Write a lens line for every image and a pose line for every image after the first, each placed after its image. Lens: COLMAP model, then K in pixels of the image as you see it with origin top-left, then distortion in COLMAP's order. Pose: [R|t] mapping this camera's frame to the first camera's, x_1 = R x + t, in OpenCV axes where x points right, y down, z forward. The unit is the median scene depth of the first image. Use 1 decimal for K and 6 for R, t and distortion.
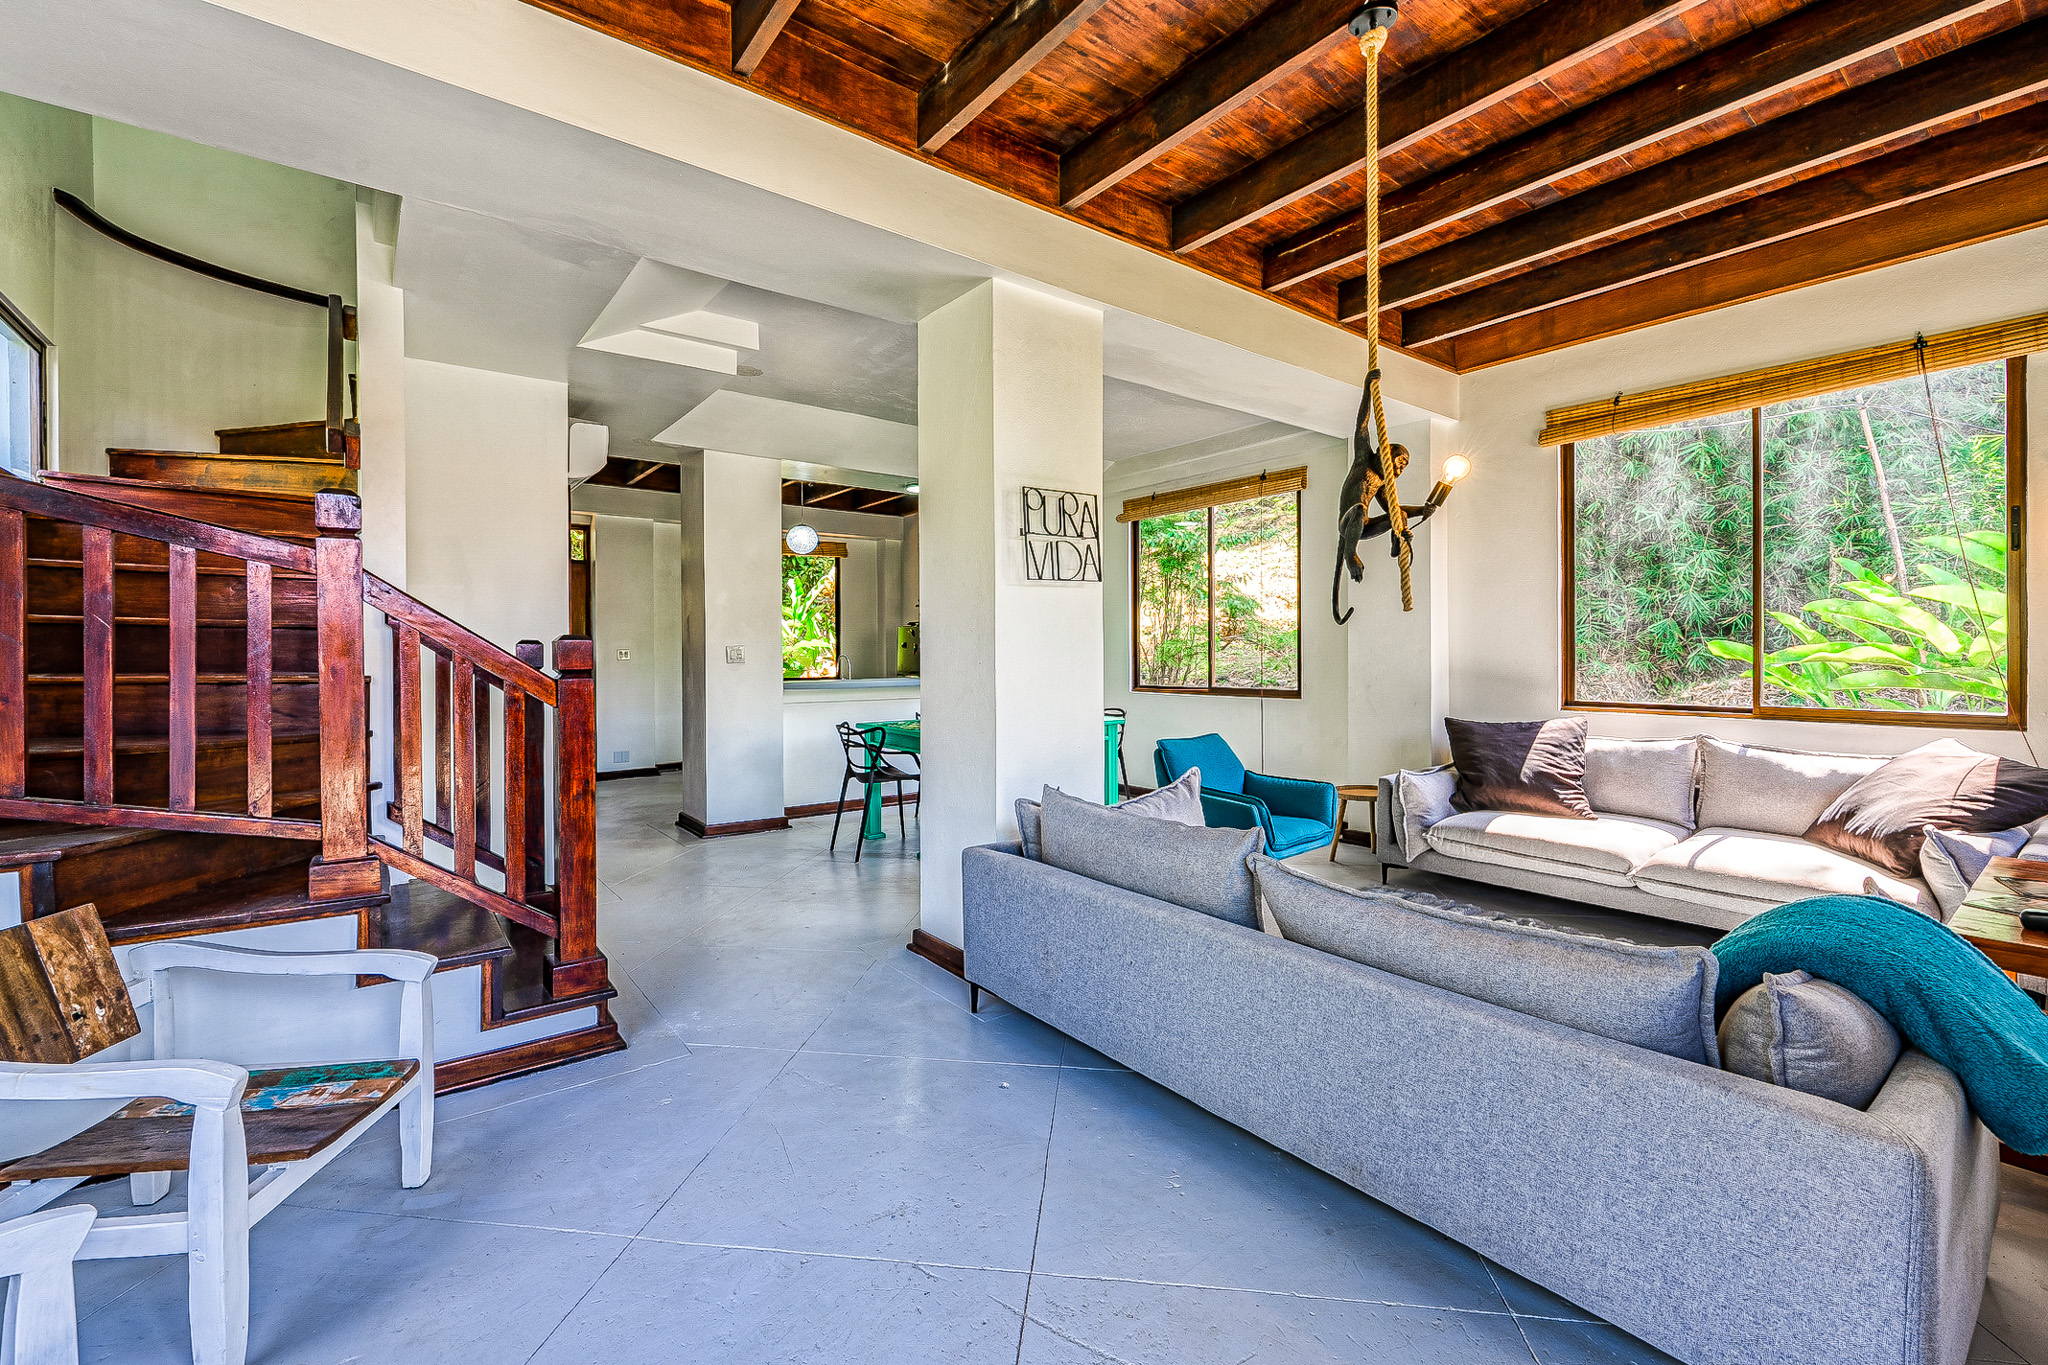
lens RADIAL K [[864.0, 0, 1017.0], [0, 864.0, 655.1], [0, 0, 1]] dist [0.000353, 0.000346]
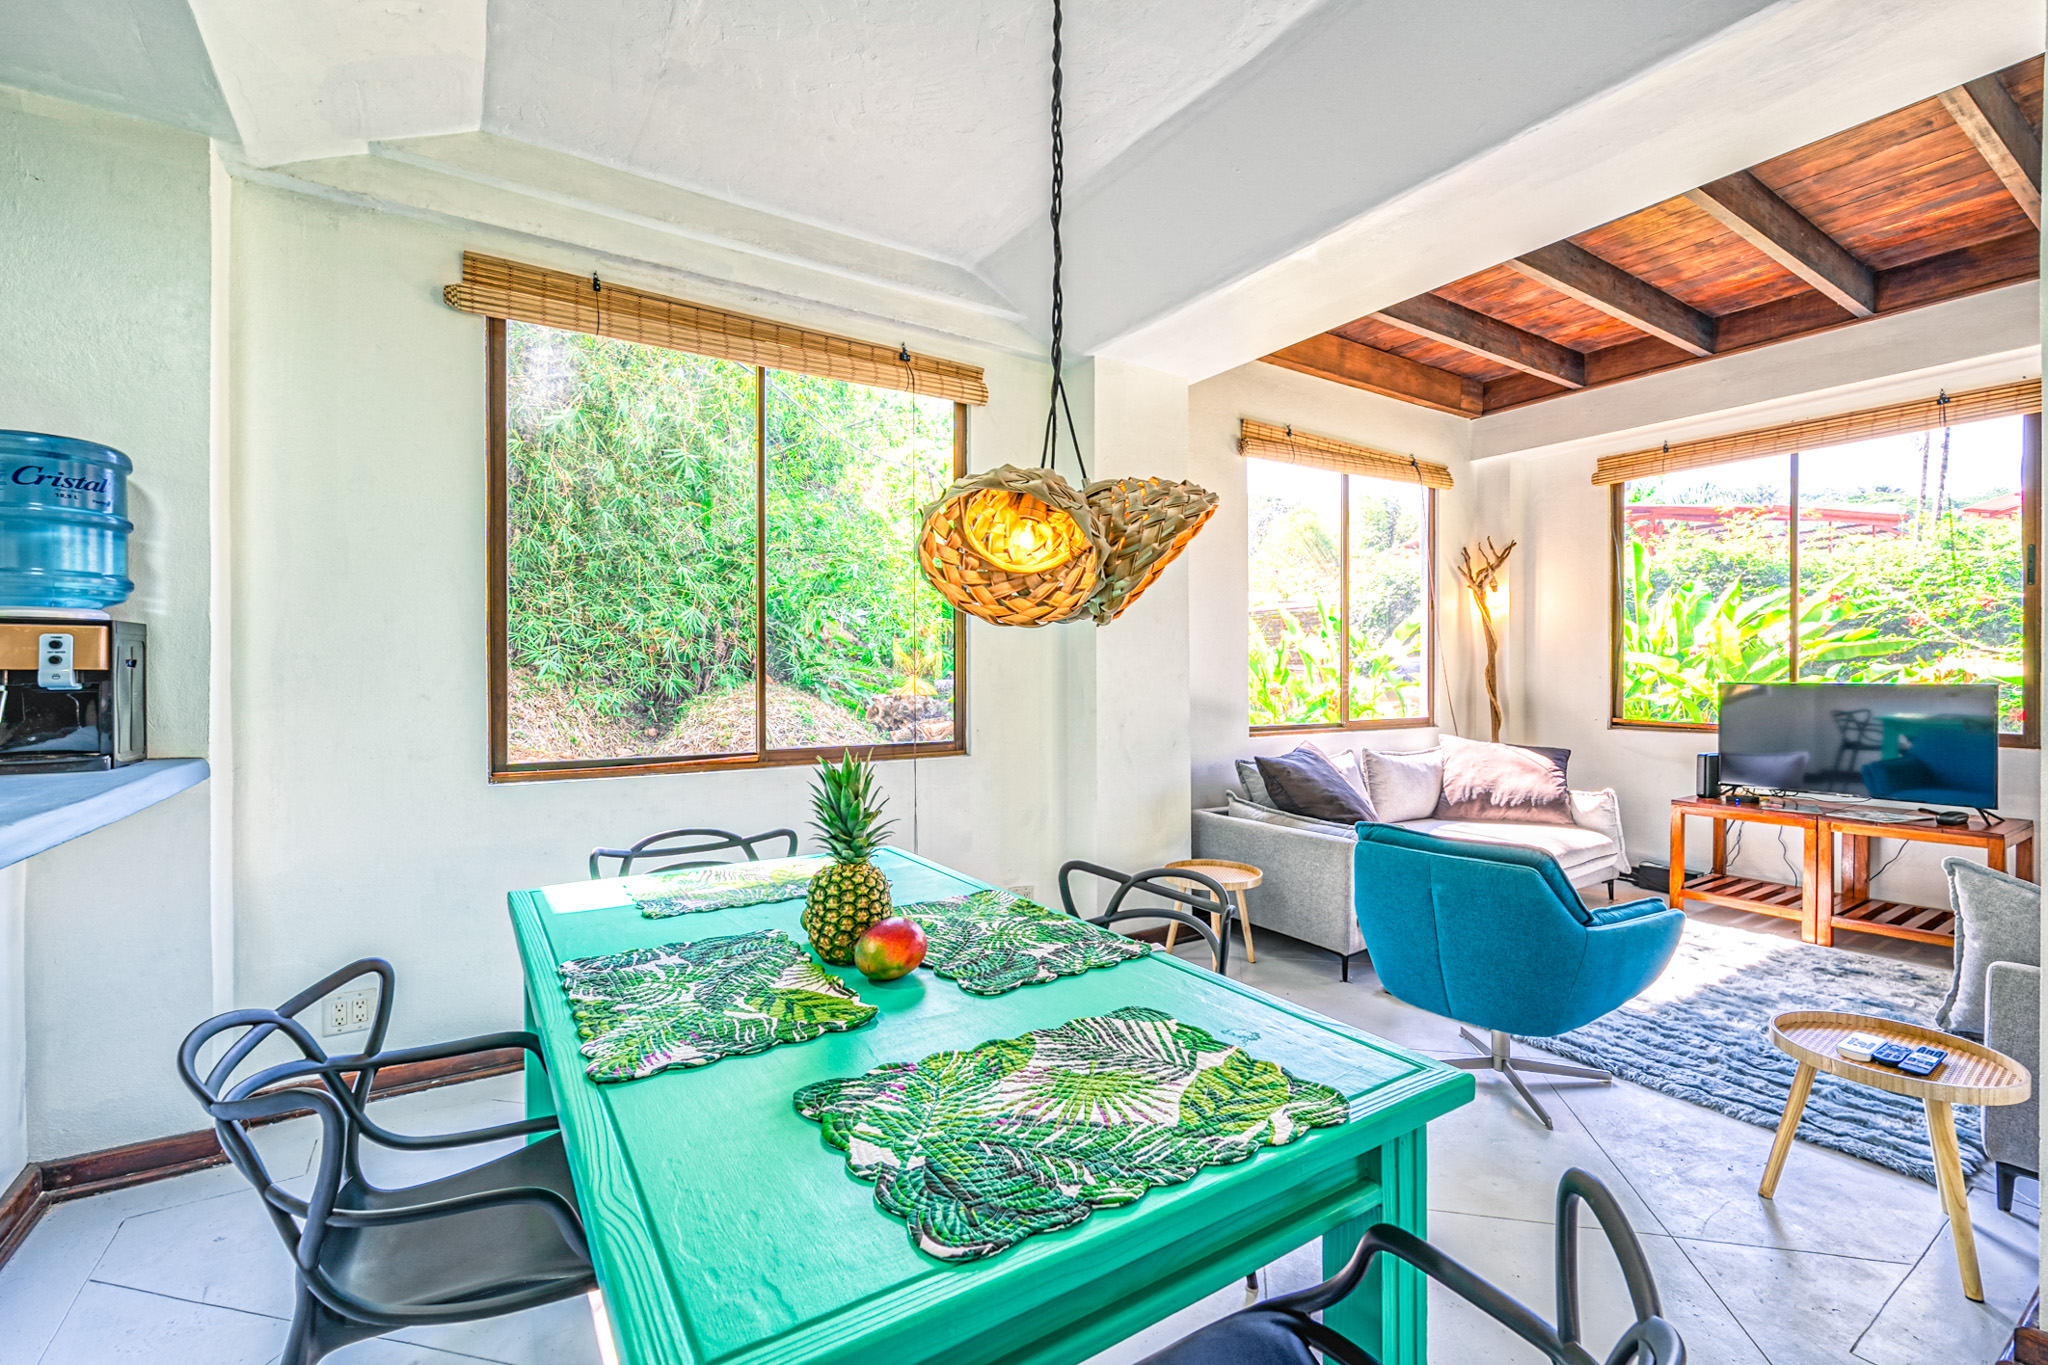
lens RADIAL K [[864.0, 0, 1002.6], [0, 864.0, 682.0], [0, 0, 1]] dist [0.000353, 0.000346]
pose [[0.082689, -0.003890, 0.996568, -0.408986], [0.003973, 0.999986, 0.003573, -0.002179], [-0.996567, 0.003664, 0.082704, 1.436950]]
